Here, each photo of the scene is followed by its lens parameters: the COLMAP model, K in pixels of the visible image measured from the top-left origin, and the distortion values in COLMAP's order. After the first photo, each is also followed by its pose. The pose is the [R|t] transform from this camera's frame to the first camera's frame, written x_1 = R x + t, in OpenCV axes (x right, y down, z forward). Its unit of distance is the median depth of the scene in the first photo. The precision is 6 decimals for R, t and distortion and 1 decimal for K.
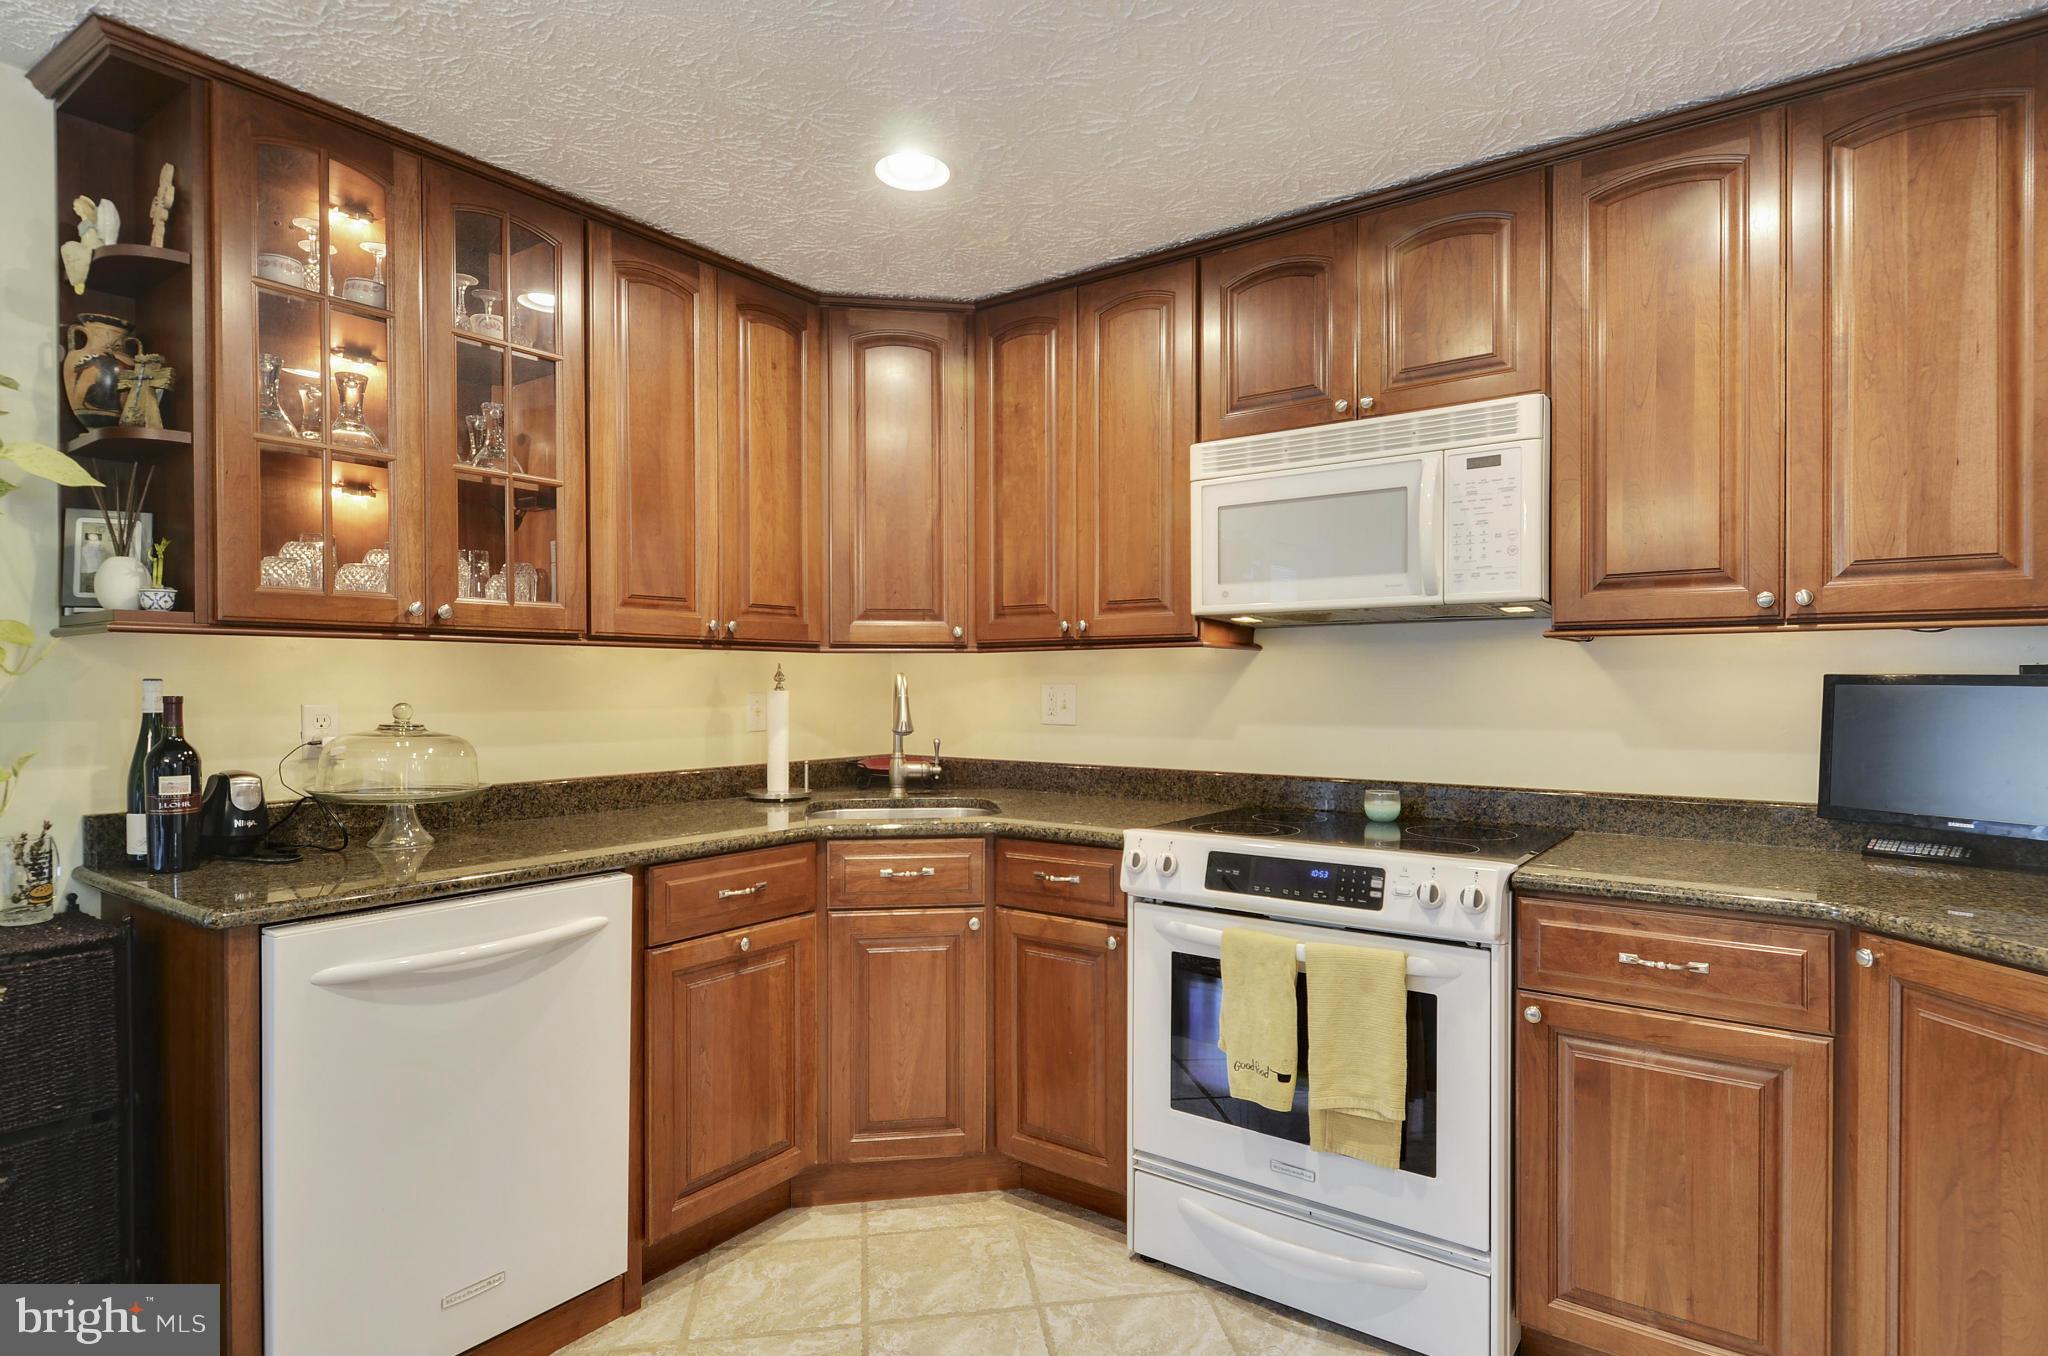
lens RADIAL K [[1082.7, 0, 1026.9], [0, 1082.7, 696.3], [0, 0, 1]] dist [0.013483, -0.014924]
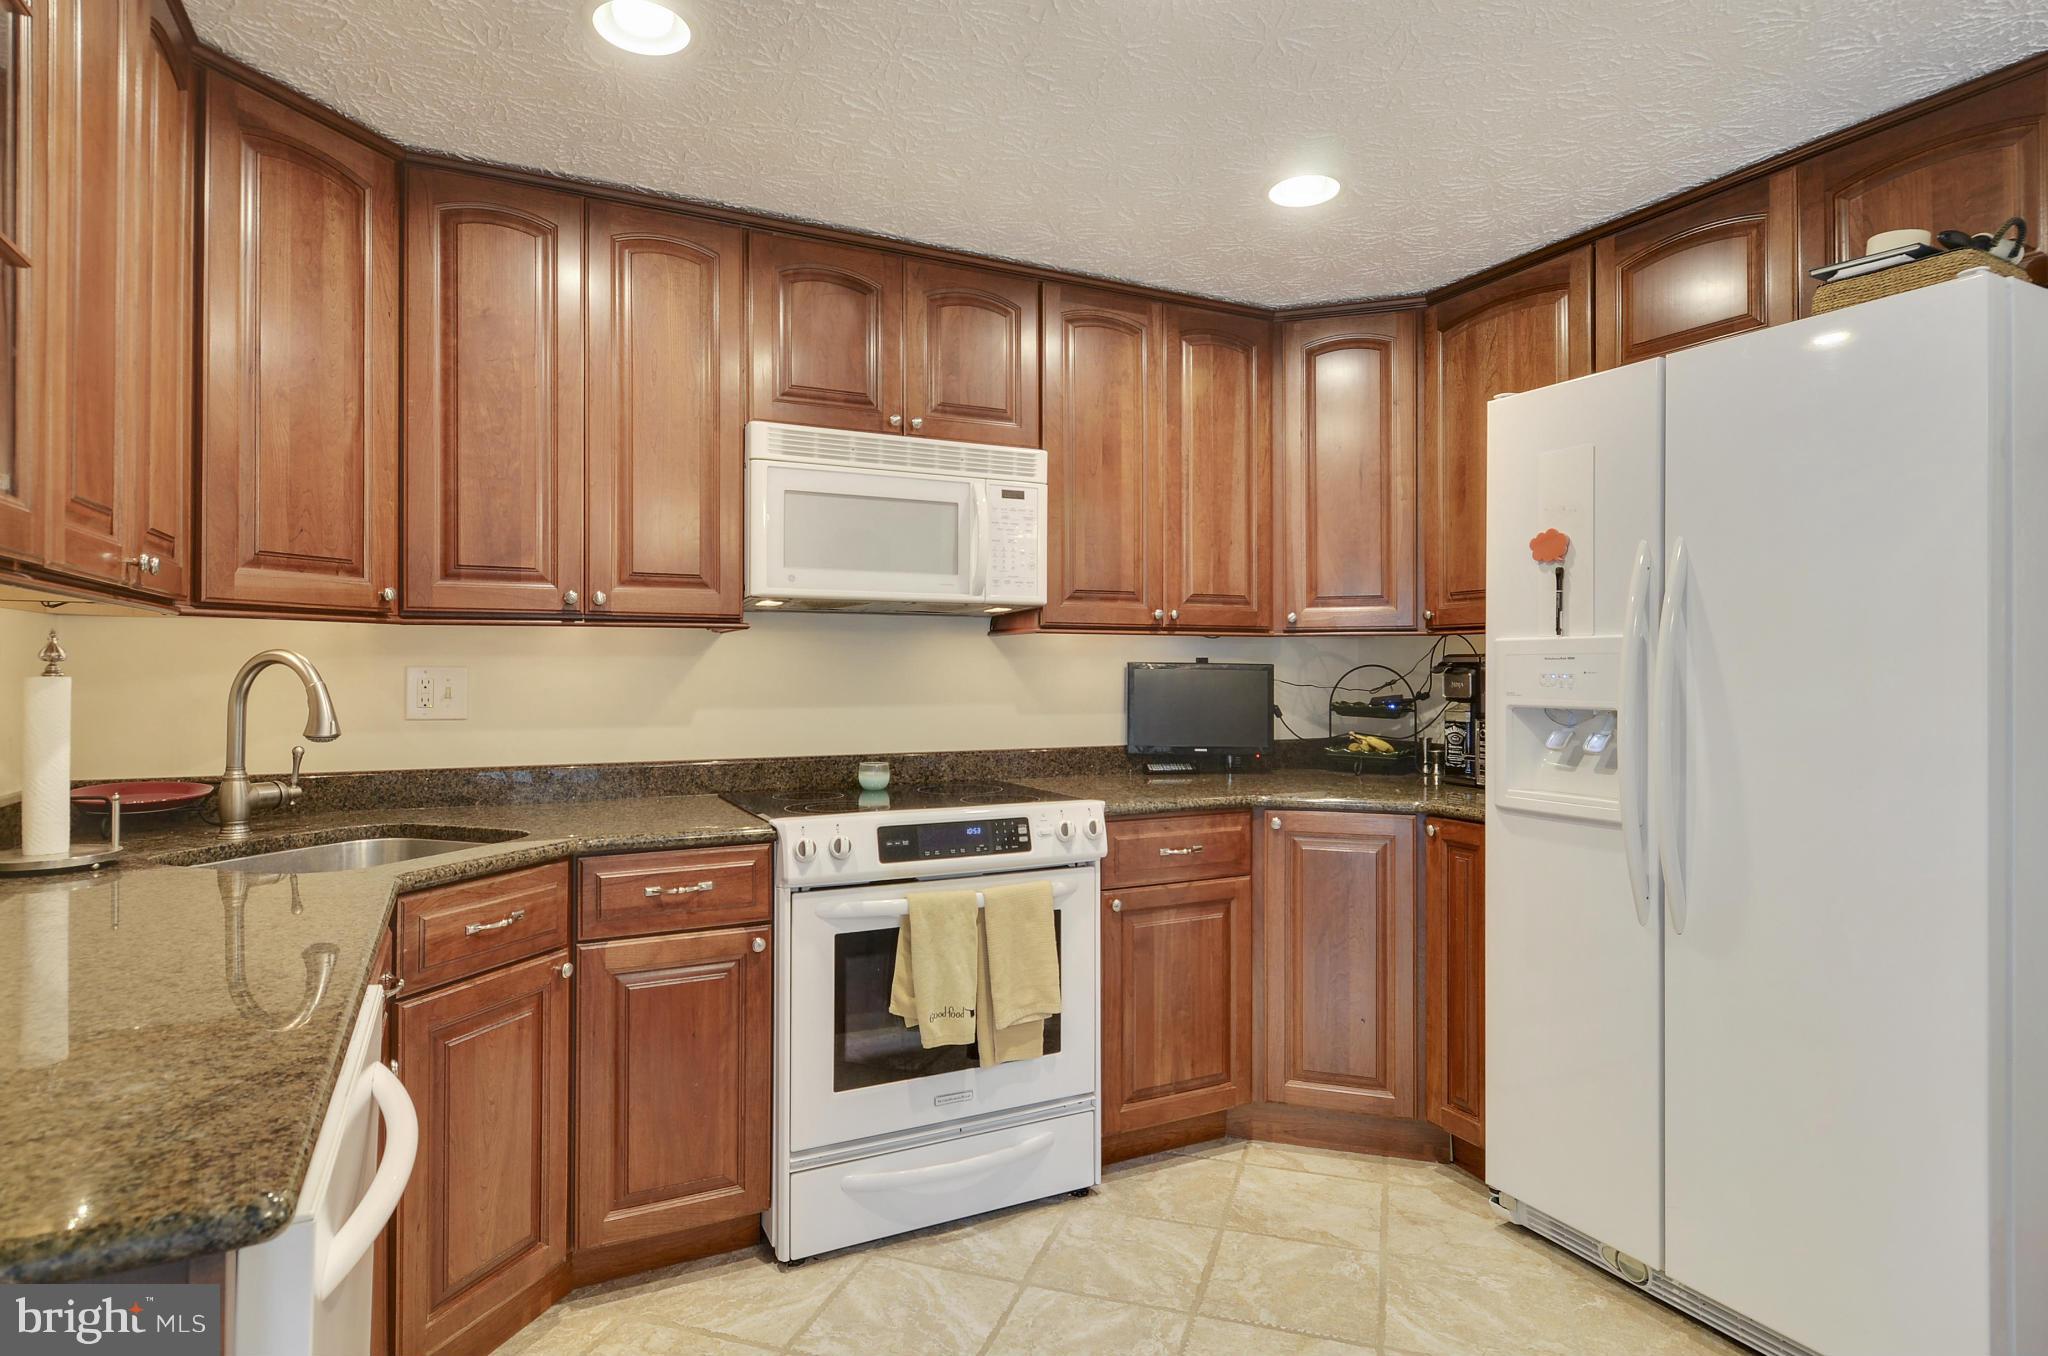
lens RADIAL K [[1082.7, 0, 1056.7], [0, 1082.7, 669.8], [0, 0, 1]] dist [0.013483, -0.014924]
pose [[0.452468, 0.001234, 0.891780, -0.690847], [0.010193, 0.999927, -0.006556, -0.000131], [-0.891723, 0.012056, 0.452422, 0.375131]]
